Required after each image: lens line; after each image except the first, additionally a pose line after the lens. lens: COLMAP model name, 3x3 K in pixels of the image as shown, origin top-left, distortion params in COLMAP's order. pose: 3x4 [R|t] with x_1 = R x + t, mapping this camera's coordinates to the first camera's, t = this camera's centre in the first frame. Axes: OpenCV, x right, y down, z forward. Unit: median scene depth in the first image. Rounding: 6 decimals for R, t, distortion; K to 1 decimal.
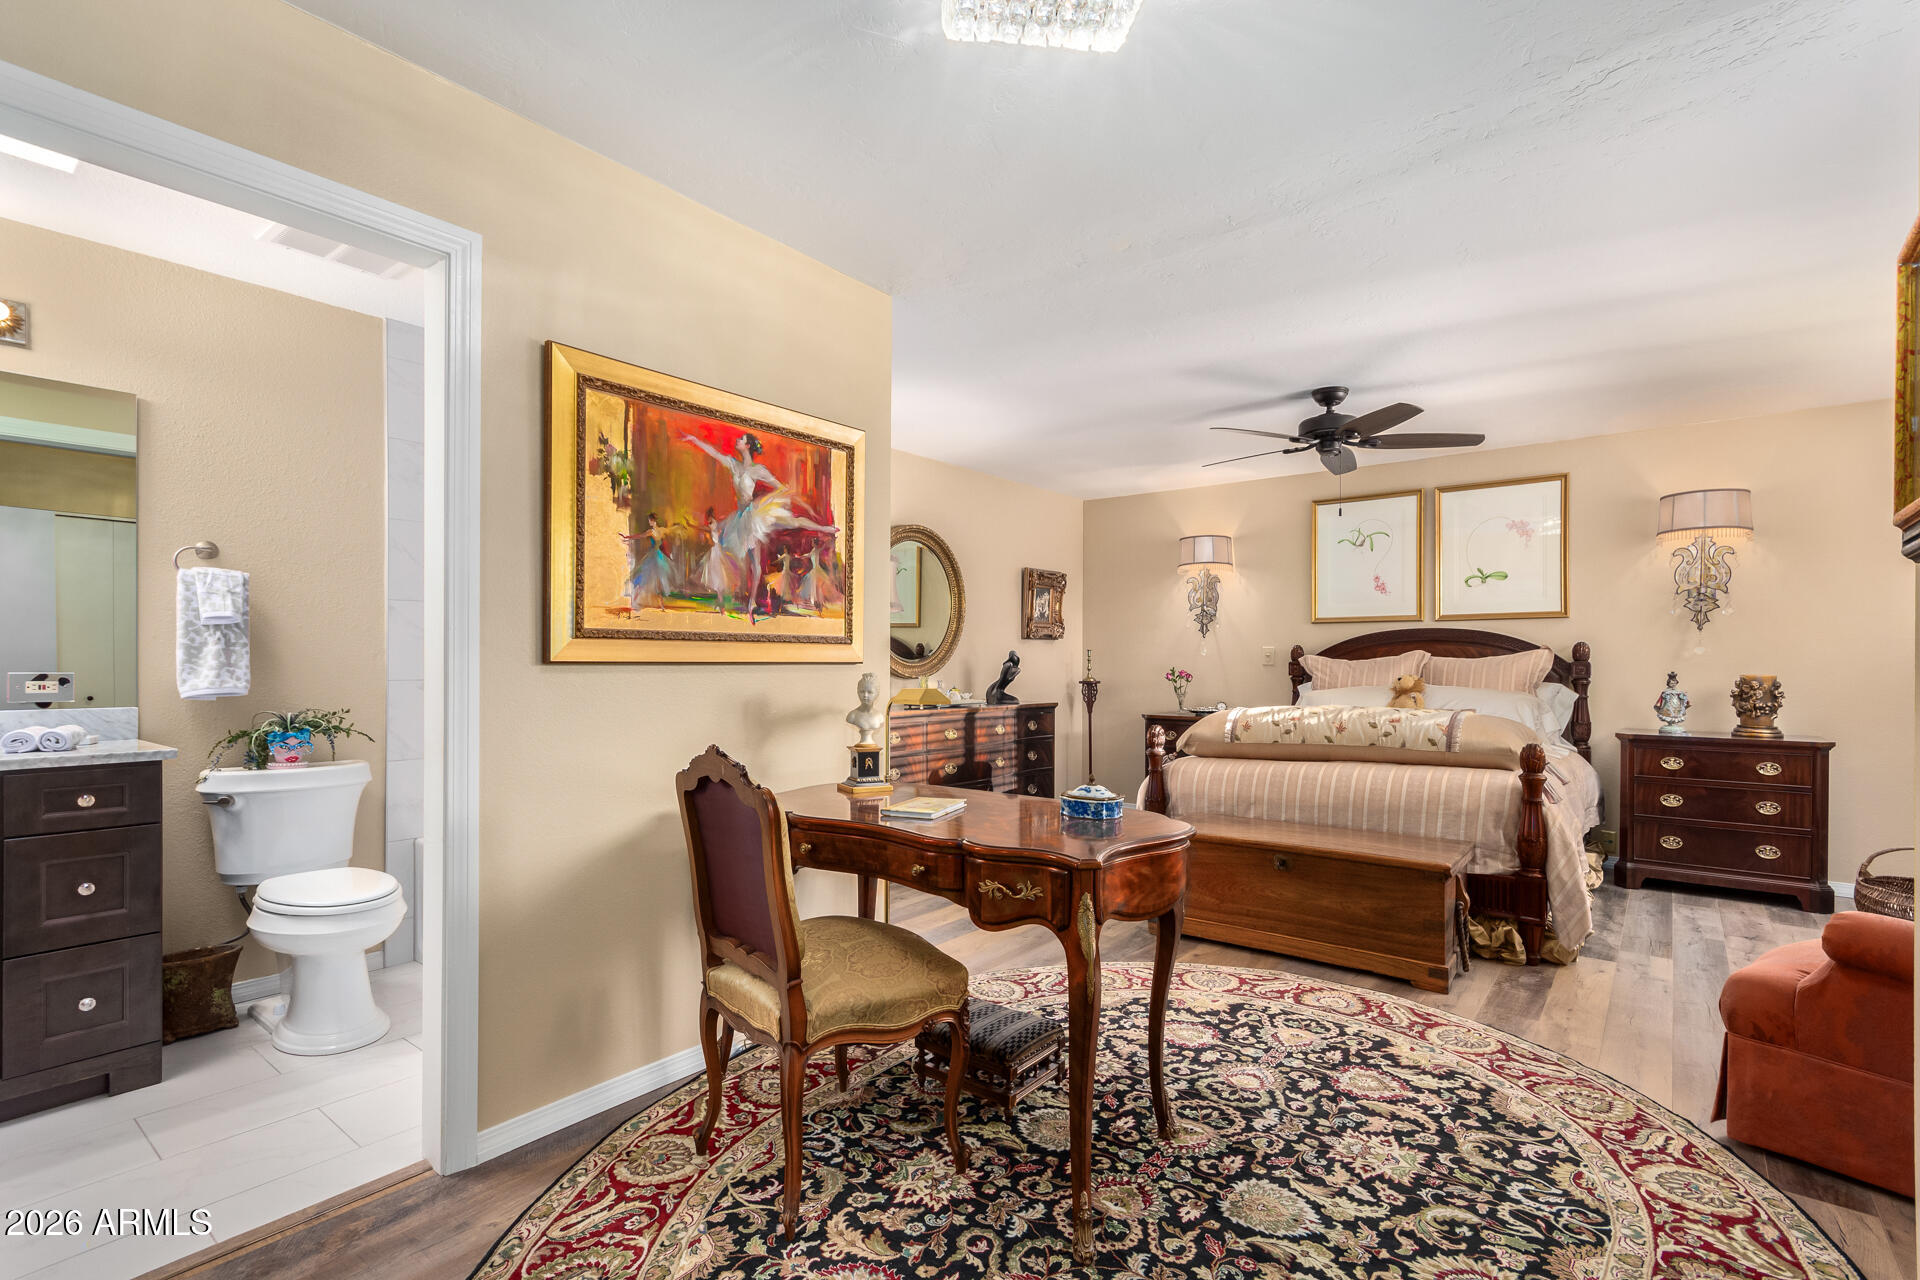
lens RADIAL K [[879.4, 0, 974.1], [0, 879.4, 658.0], [0, 0, 1]] dist [0.000599, 0.000614]
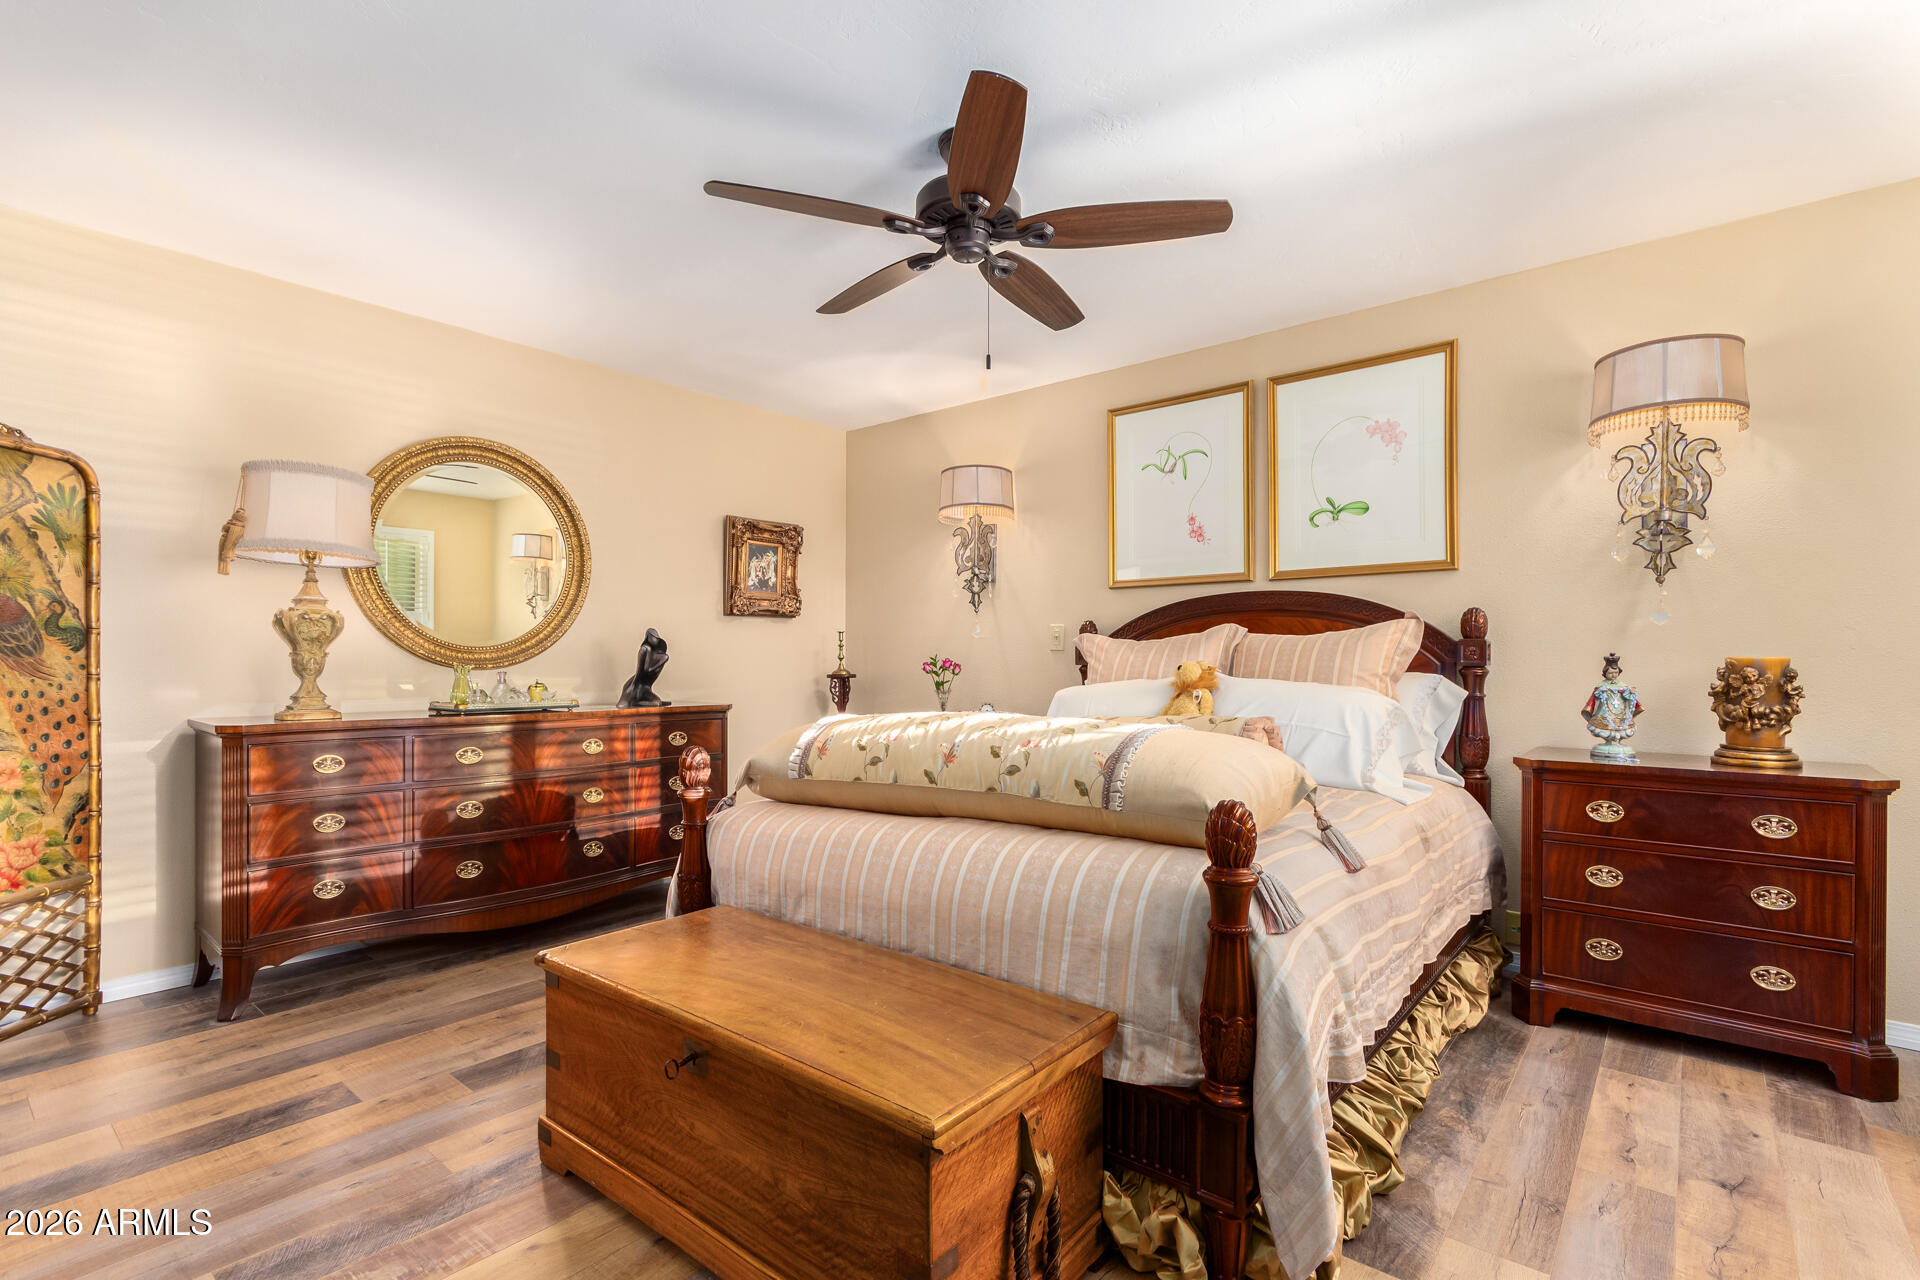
lens RADIAL K [[879.4, 0, 974.1], [0, 879.4, 658.0], [0, 0, 1]] dist [0.000599, 0.000614]
pose [[0.999867, -0.001812, -0.016220, 0.419111], [0.001839, 0.999997, 0.001640, 0.019173], [0.016217, -0.001670, 0.999867, 0.449894]]
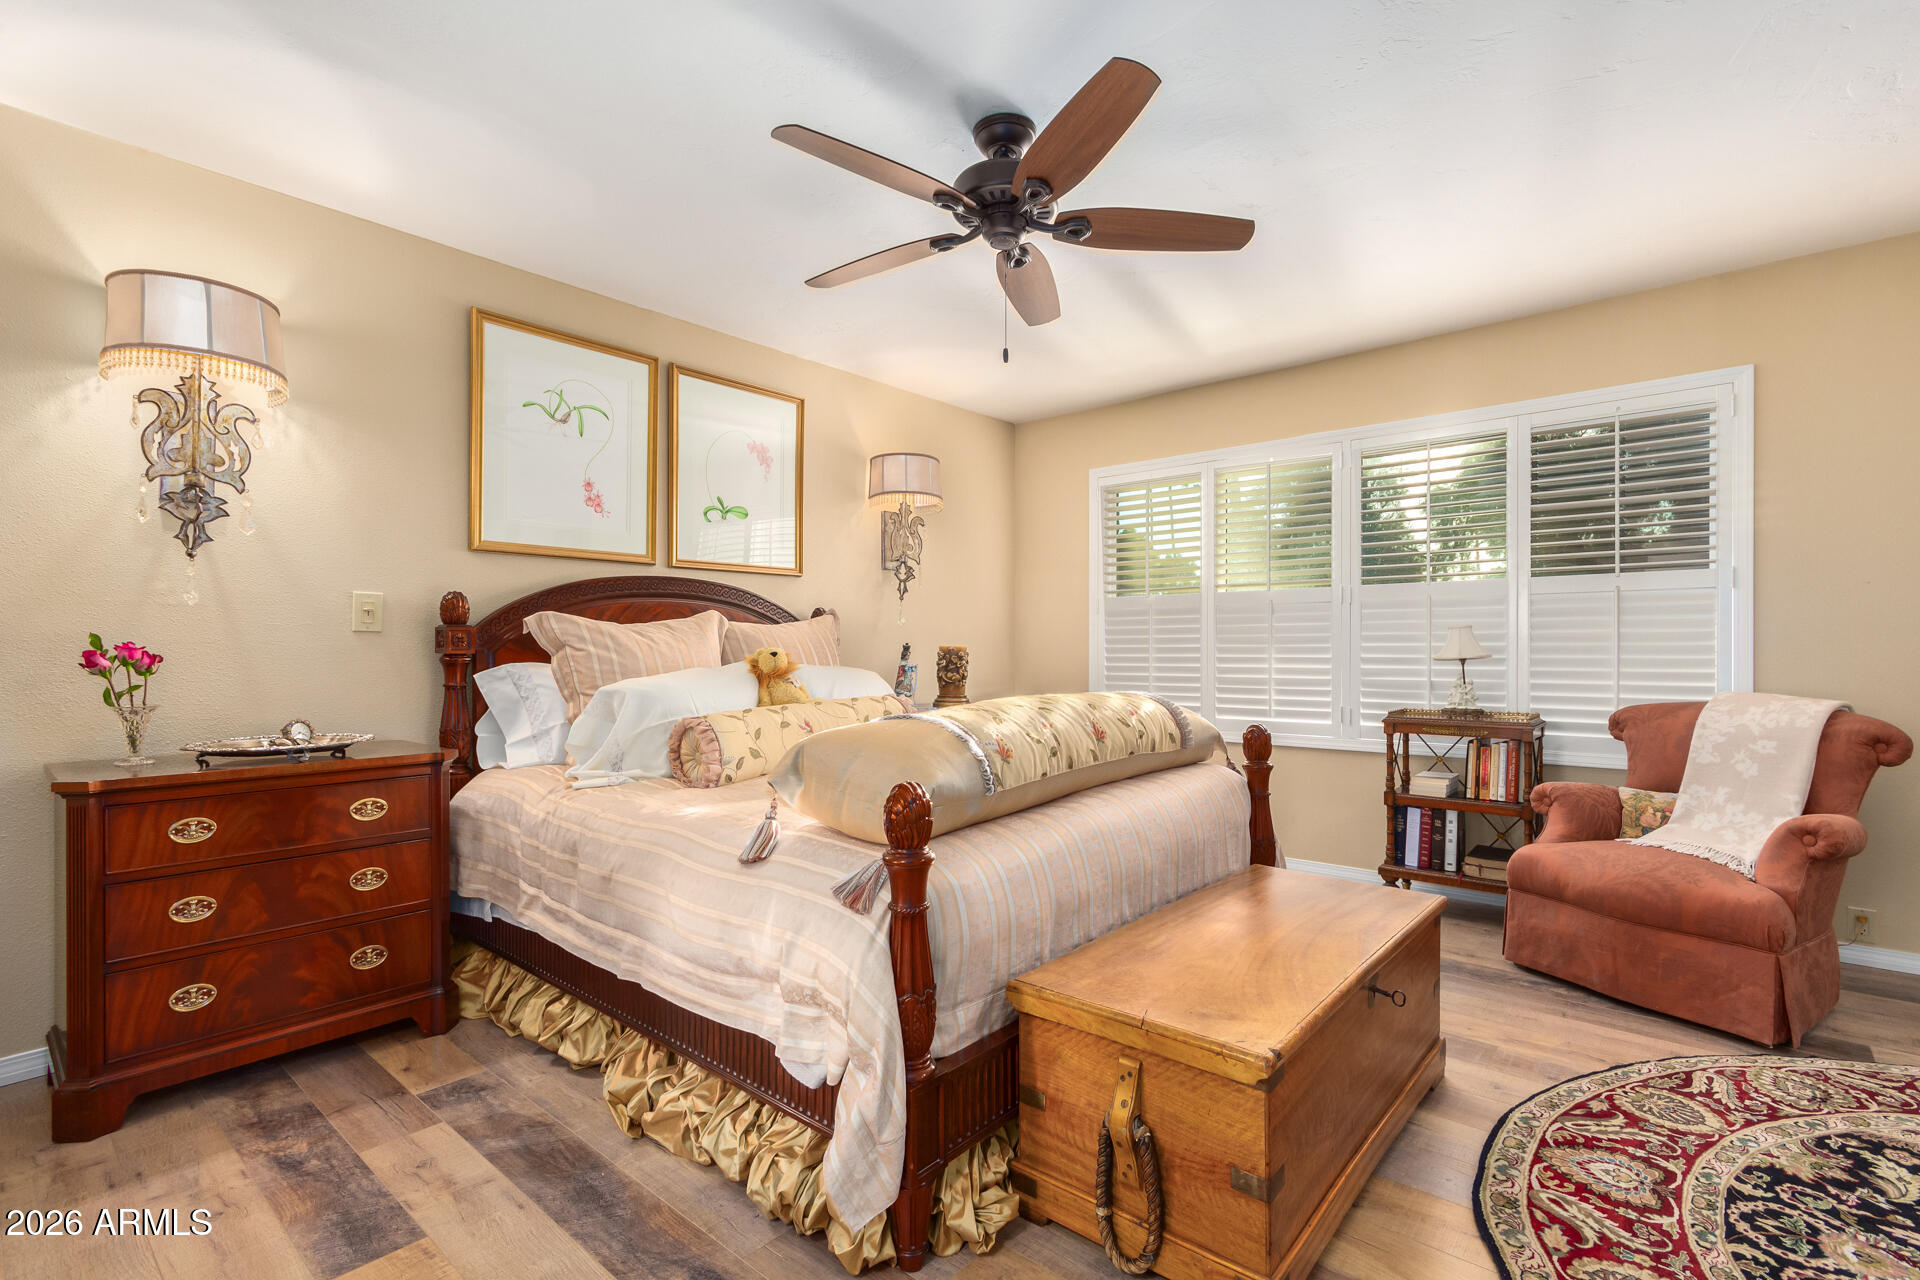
lens RADIAL K [[882.5, 0, 960.0], [0, 882.5, 640.0], [0, 0, 1]] dist [0.000970, 0.000595]
pose [[0.042761, 0.001024, 0.999085, -0.163527], [-0.011653, 0.999932, -0.000526, 0.013839], [-0.999017, -0.011620, 0.042770, 1.007388]]
